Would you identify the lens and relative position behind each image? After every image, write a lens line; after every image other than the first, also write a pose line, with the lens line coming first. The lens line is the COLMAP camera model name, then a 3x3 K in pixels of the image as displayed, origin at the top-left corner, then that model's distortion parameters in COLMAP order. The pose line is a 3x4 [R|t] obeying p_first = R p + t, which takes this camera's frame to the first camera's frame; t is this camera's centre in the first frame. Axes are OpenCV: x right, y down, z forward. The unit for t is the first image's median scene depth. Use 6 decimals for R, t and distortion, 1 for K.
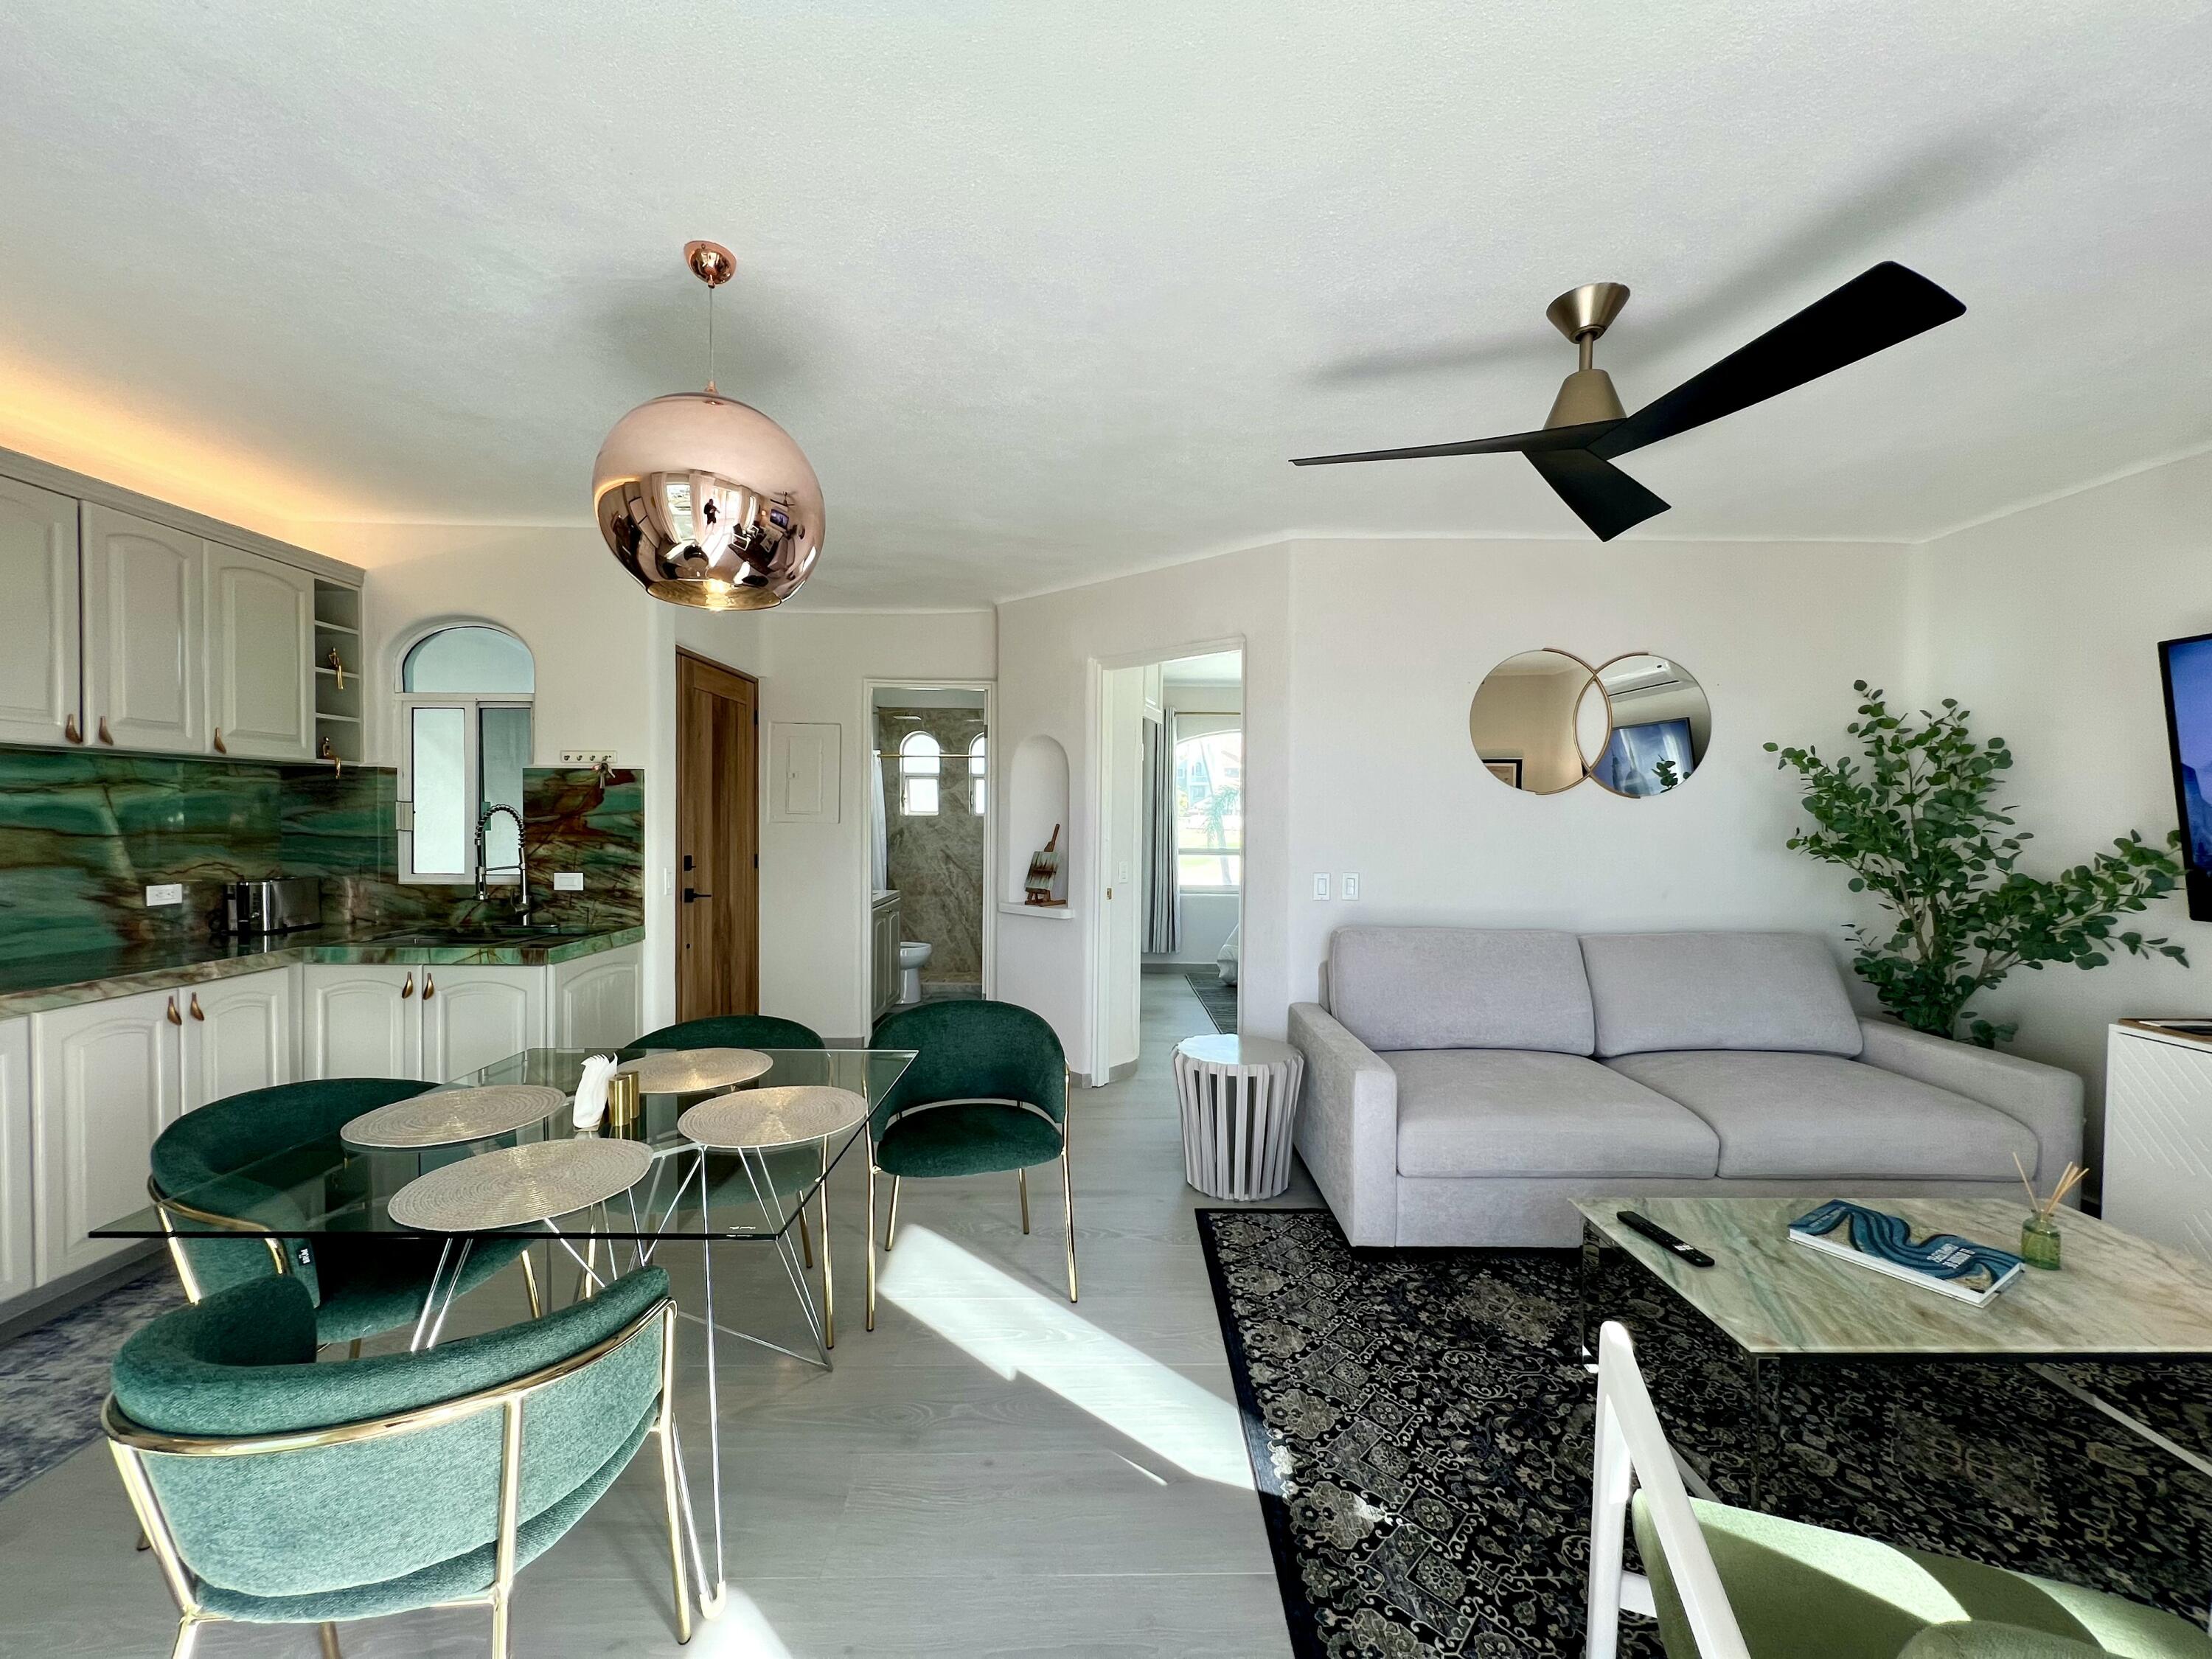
lens RADIAL K [[887.2, 0, 1111.2], [0, 887.2, 835.9], [0, 0, 1]] dist [-0.002612, 0.001002]
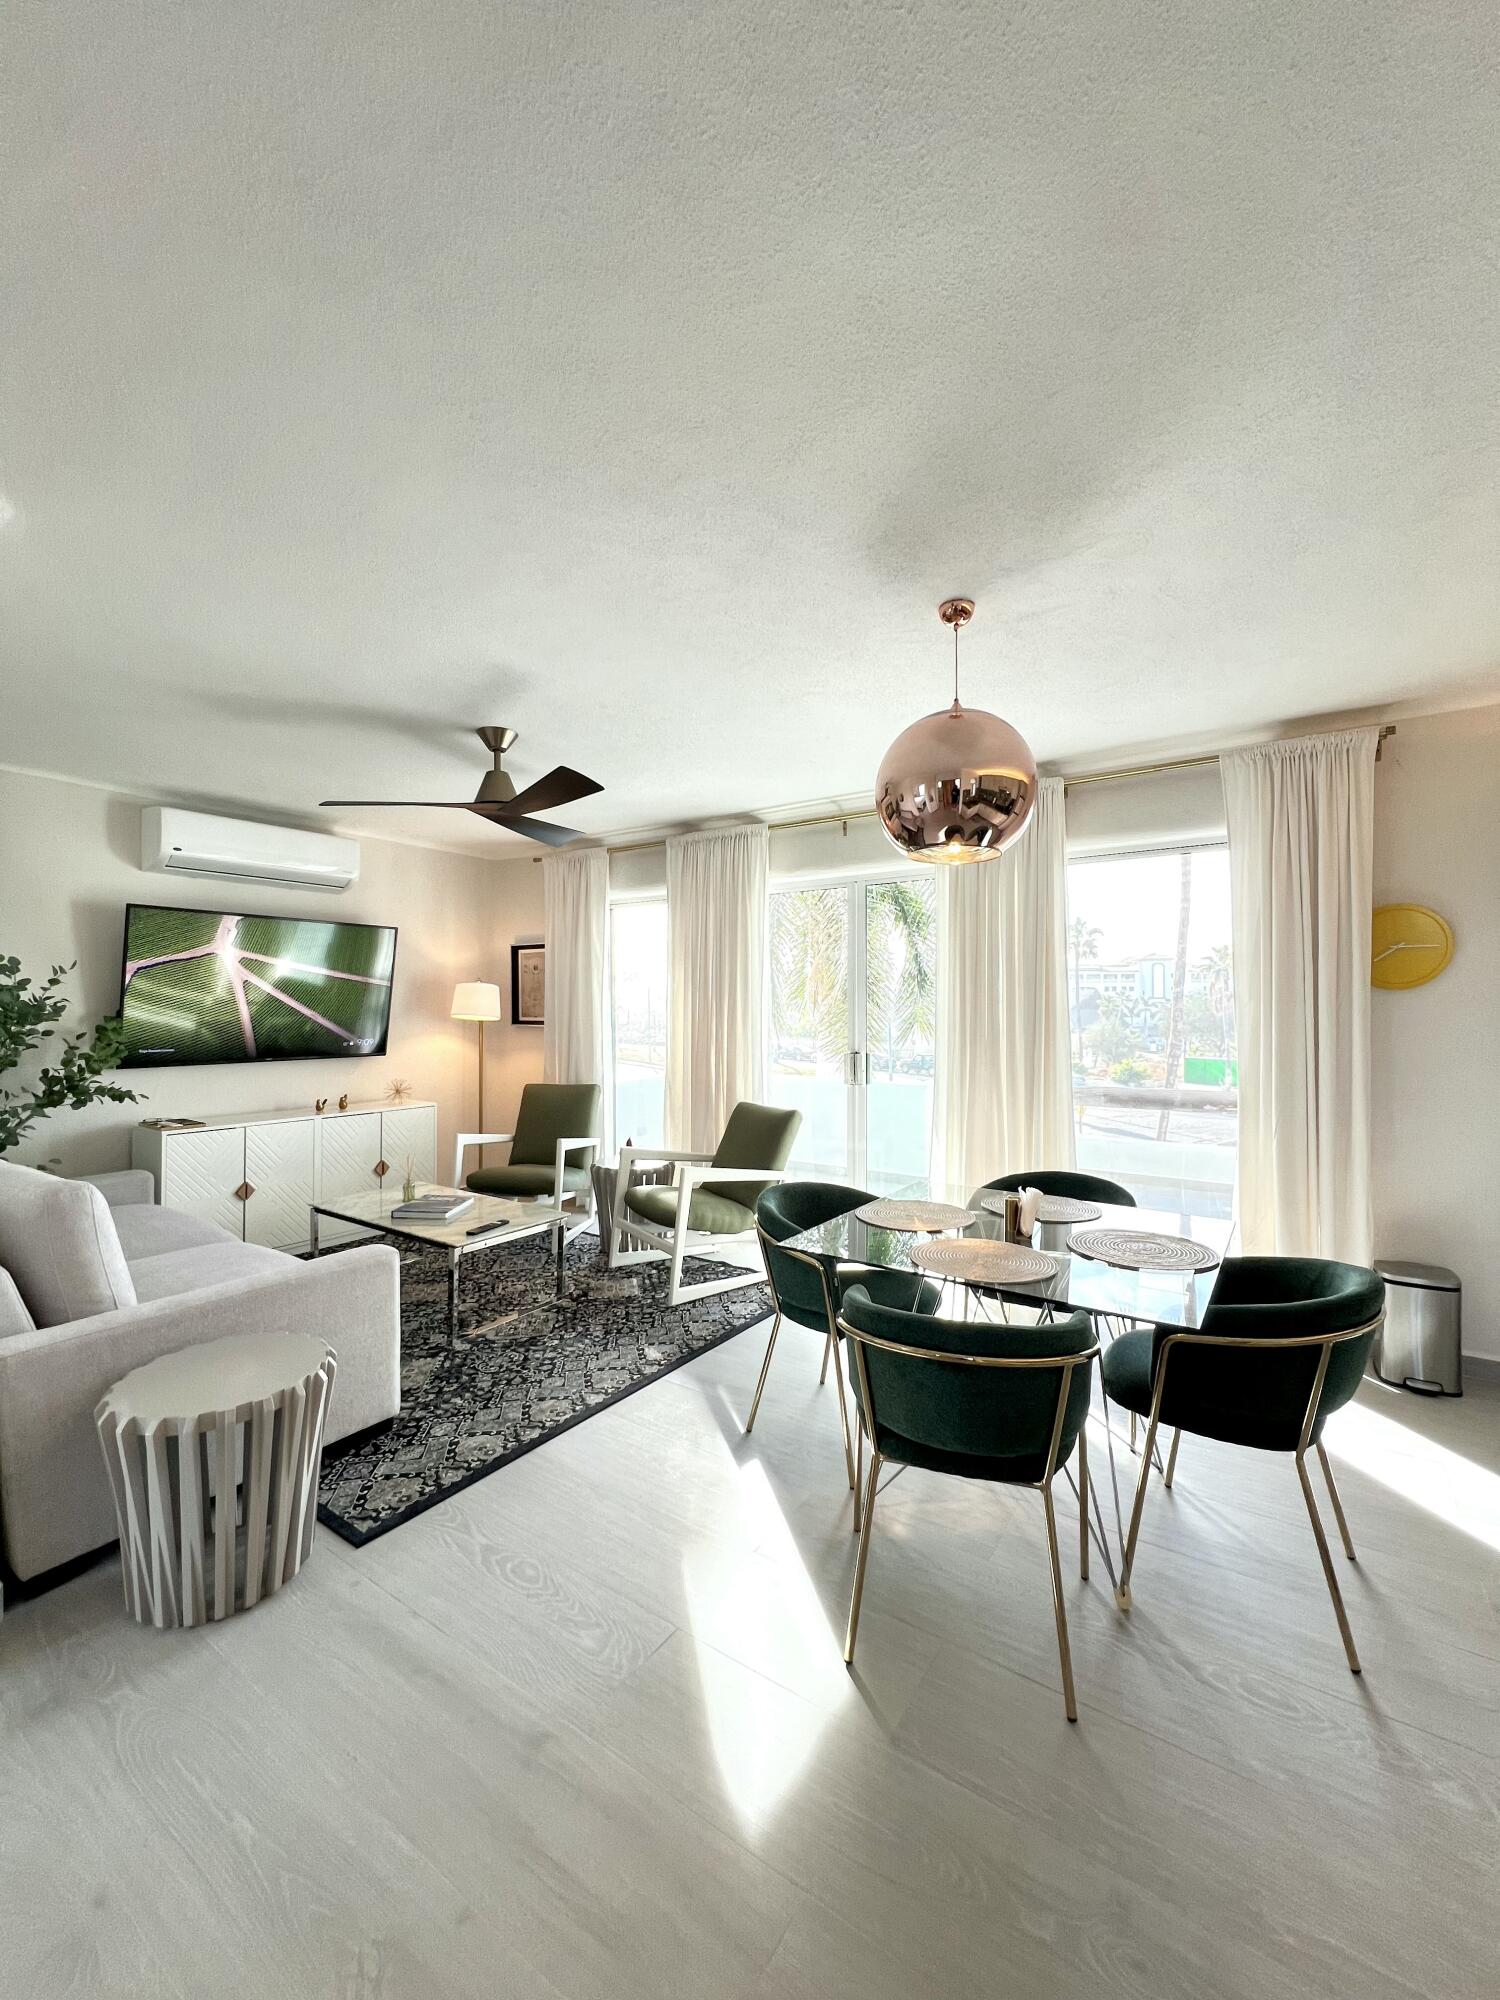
lens RADIAL K [[802.2, 0, 744.8], [0, 802.2, 1004.2], [0, 0, 1]] dist [-0.002612, 0.001002]
pose [[-0.813102, -0.005978, 0.582091, -0.748696], [0.006663, 0.999786, 0.019575, -0.059268], [-0.582083, 0.019795, -0.812888, 1.817264]]
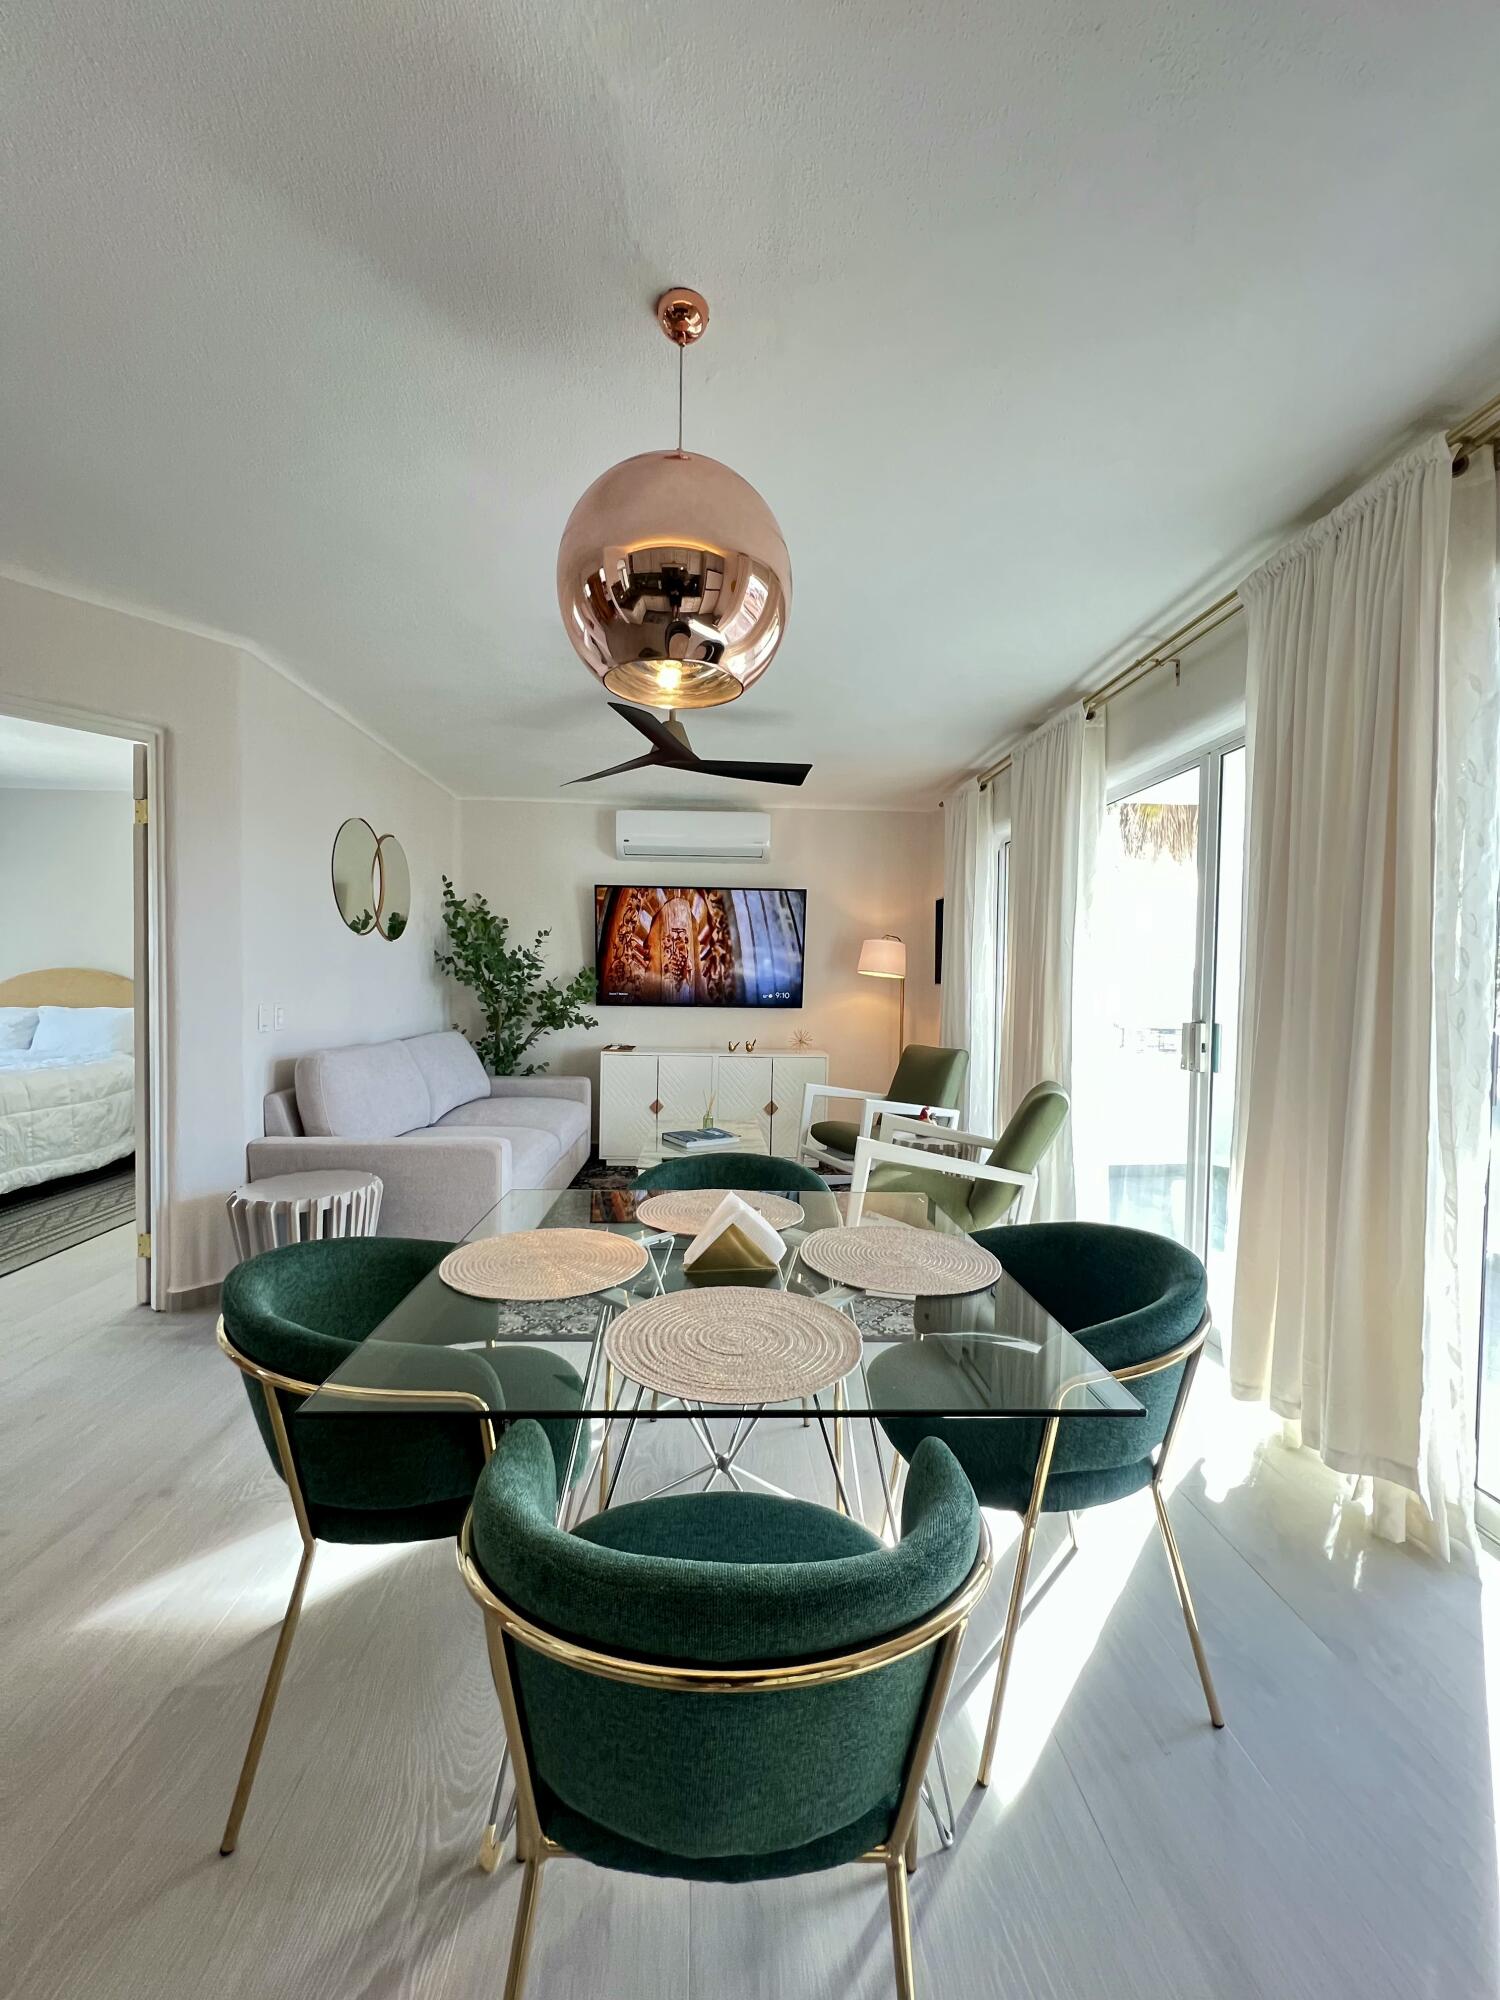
lens RADIAL K [[803.4, 0, 745.4], [0, 803.4, 1007.6], [0, 0, 1]] dist [-0.001876, 0.001009]
pose [[-0.033647, -0.038542, 0.998690, -1.074531], [0.007617, 0.999217, 0.038819, 0.025282], [-0.999405, 0.008913, -0.033328, 0.798481]]
